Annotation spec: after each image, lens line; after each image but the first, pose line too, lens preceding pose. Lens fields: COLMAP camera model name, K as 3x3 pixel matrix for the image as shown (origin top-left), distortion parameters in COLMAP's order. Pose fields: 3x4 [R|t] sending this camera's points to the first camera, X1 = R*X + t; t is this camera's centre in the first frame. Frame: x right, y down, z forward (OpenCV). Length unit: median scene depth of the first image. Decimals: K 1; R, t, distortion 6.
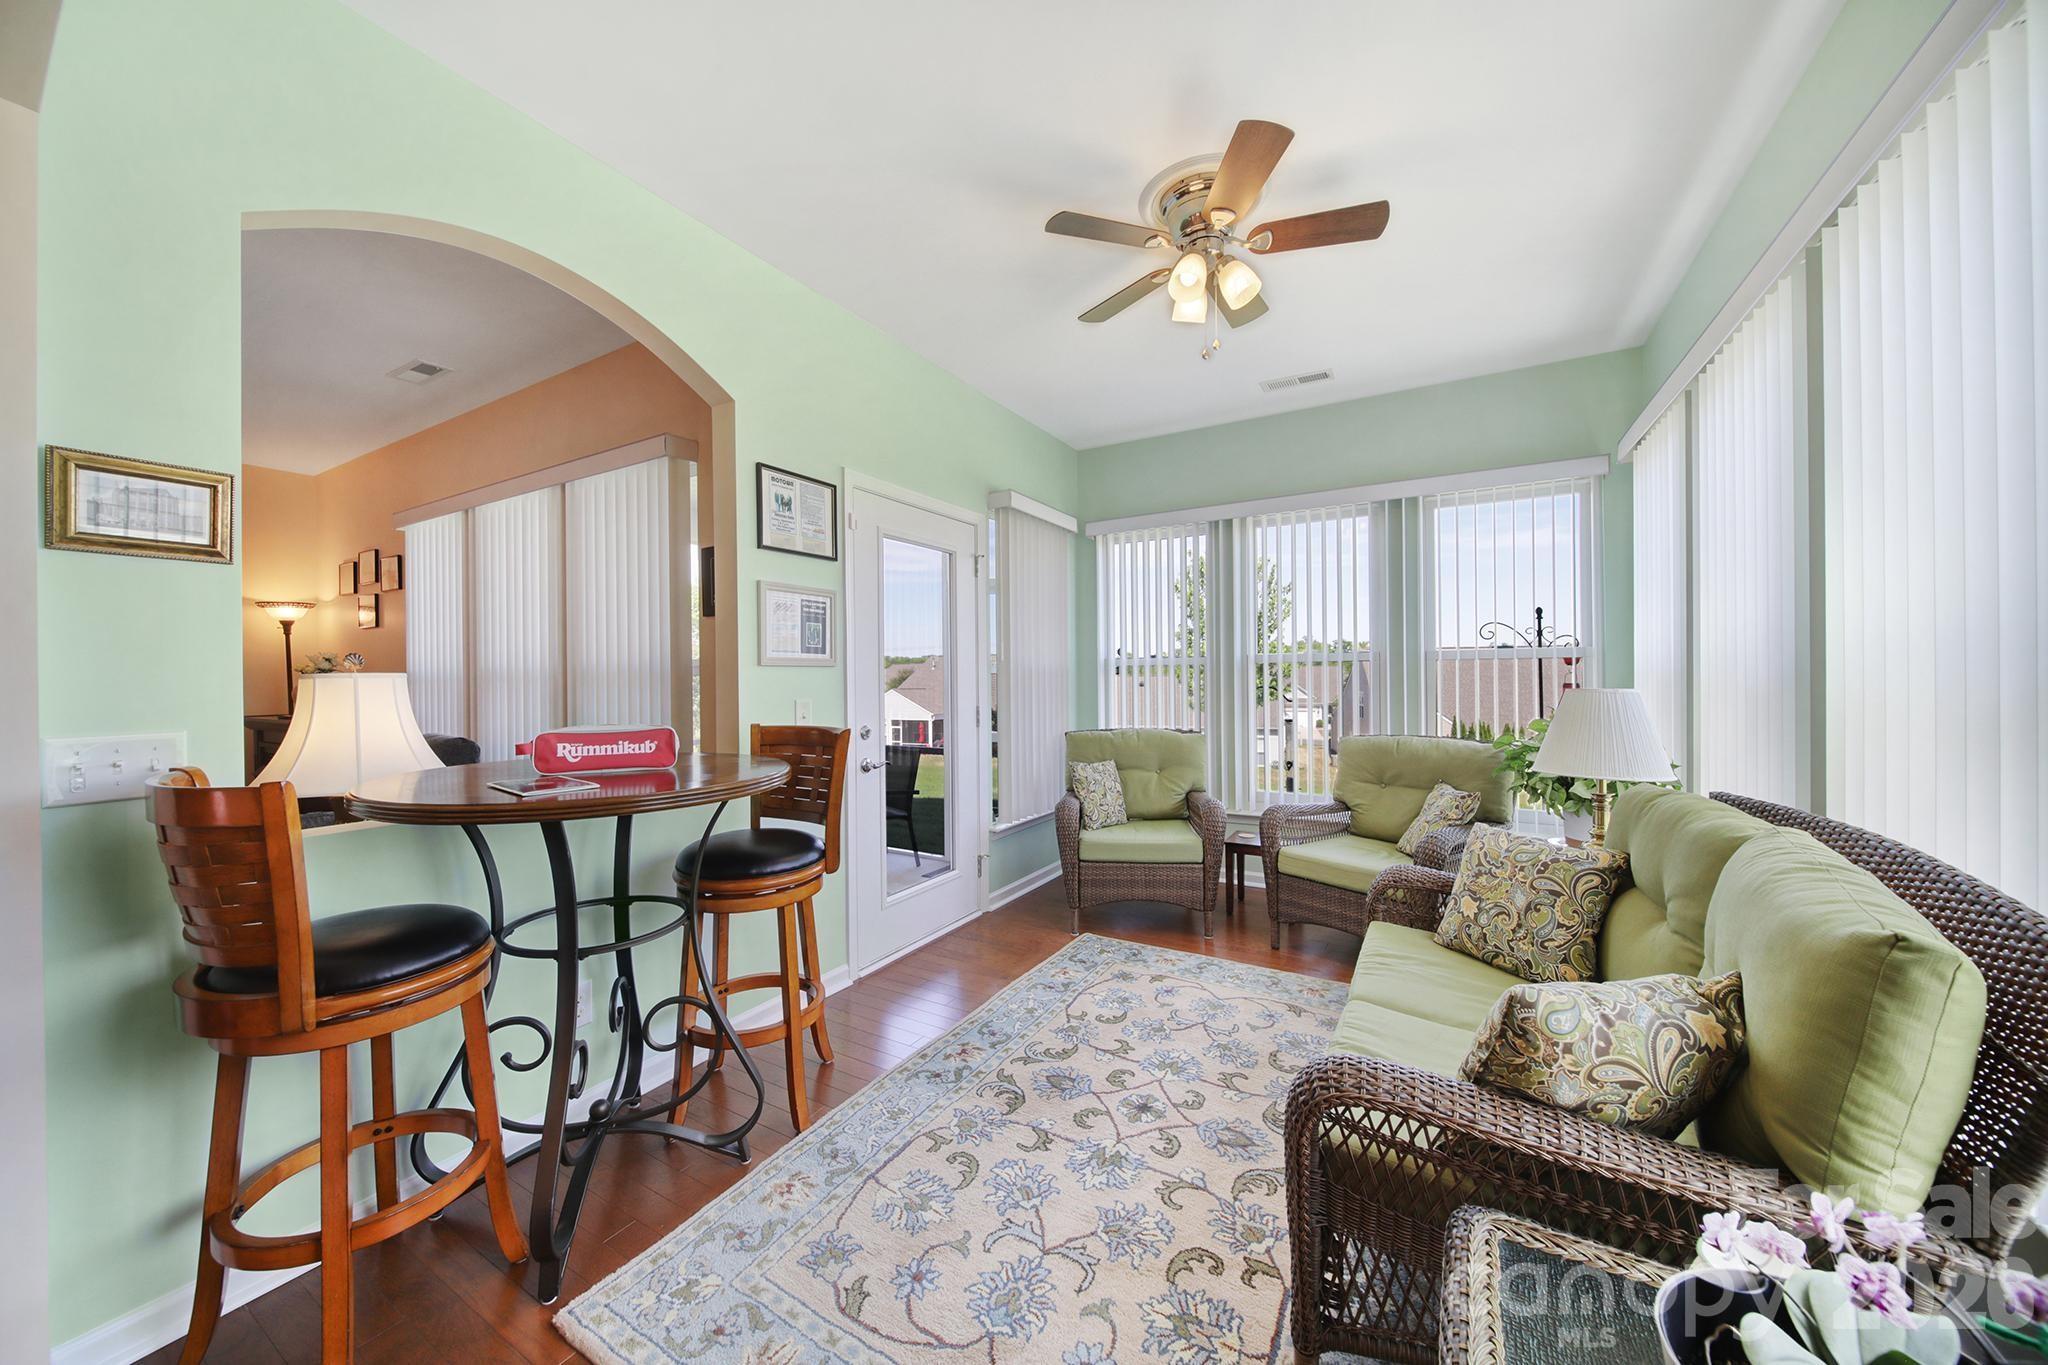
lens RADIAL K [[718.9, 0, 1014.5], [0, 718.9, 677.8], [0, 0, 1]] dist [-0.001050, -0.001234]
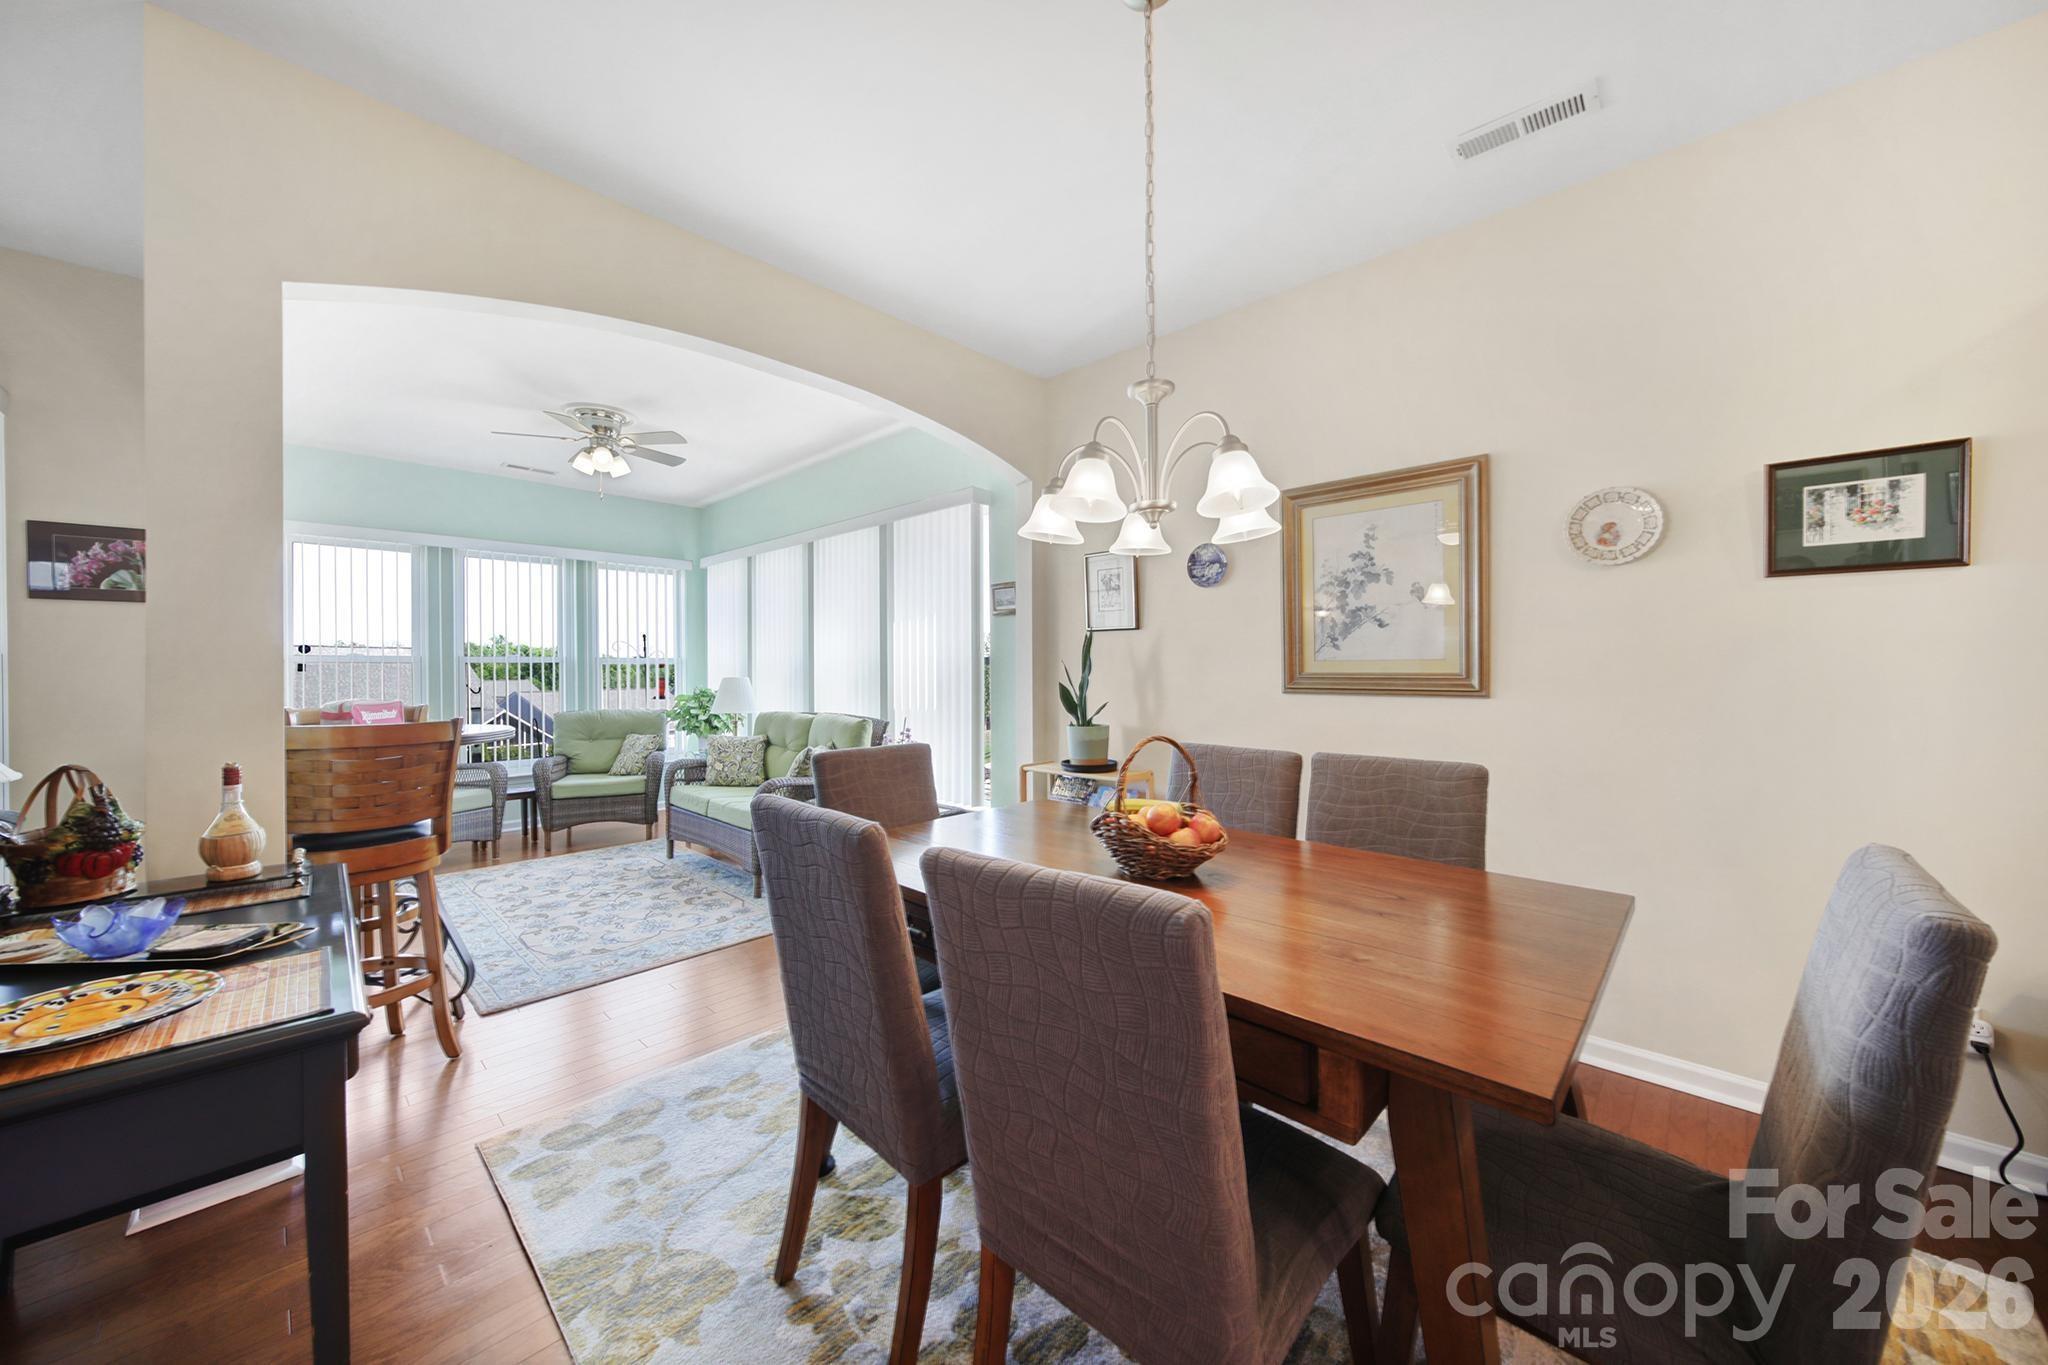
lens RADIAL K [[718.9, 0, 1031.9], [0, 718.9, 675.2], [0, 0, 1]] dist [-0.001050, -0.001234]
pose [[0.213470, 0.003308, 0.976944, -1.230370], [0.004288, 0.999981, -0.004323, 0.019870], [-0.976940, 0.005112, 0.213452, -0.450850]]
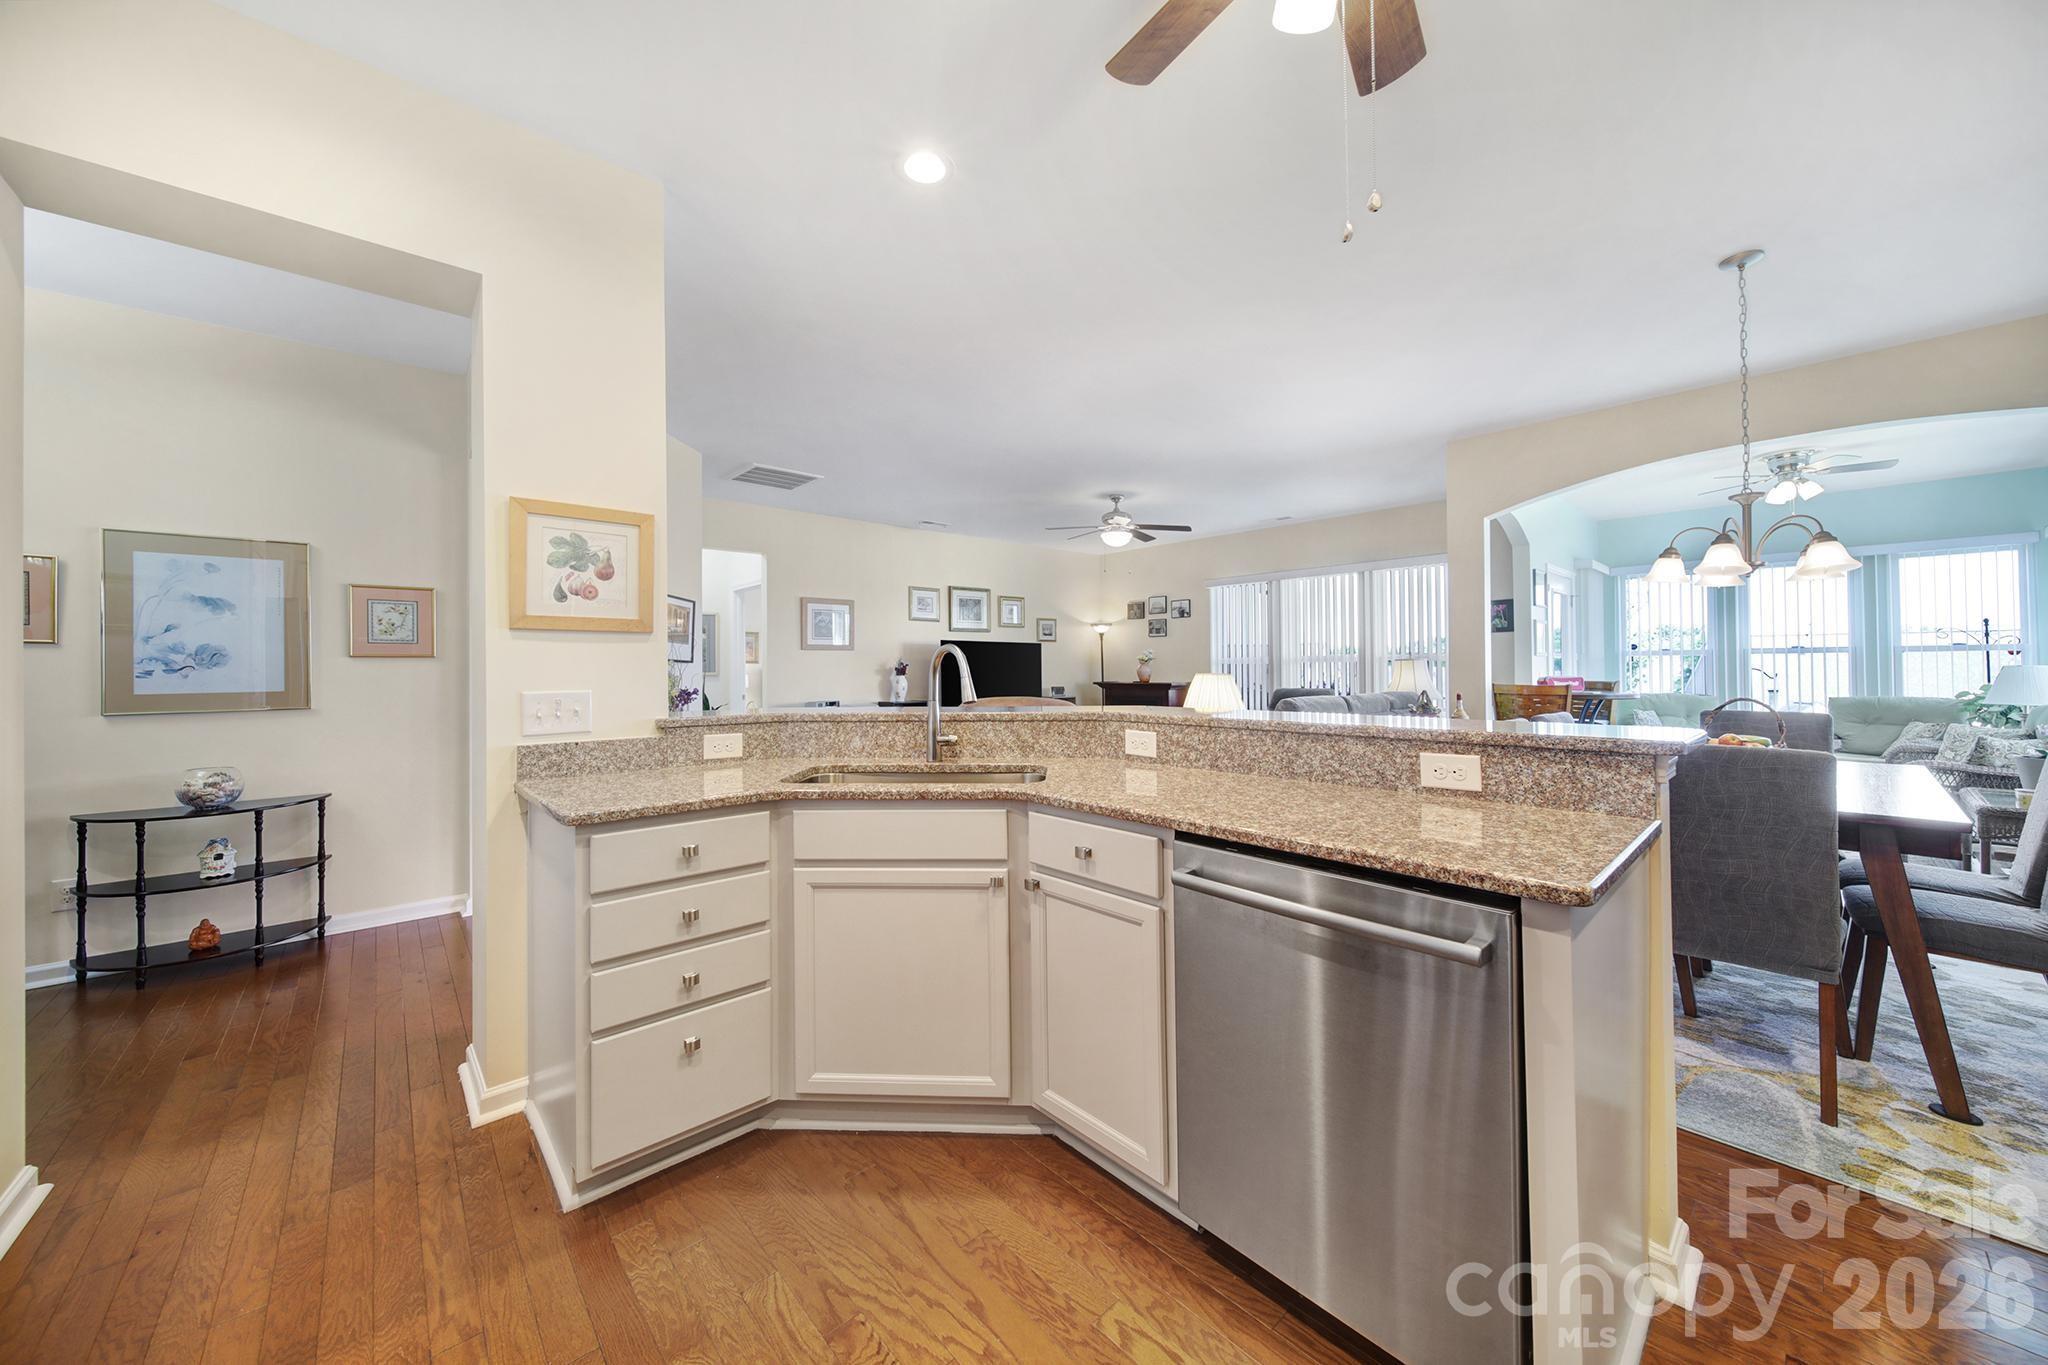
lens RADIAL K [[718.9, 0, 1018.3], [0, 718.9, 658.8], [0, 0, 1]] dist [-0.001050, -0.001234]
pose [[0.953862, -0.000385, -0.300244, -1.324378], [-0.003917, 0.999898, -0.013728, 0.033615], [0.300219, 0.014271, 0.953764, -1.816777]]
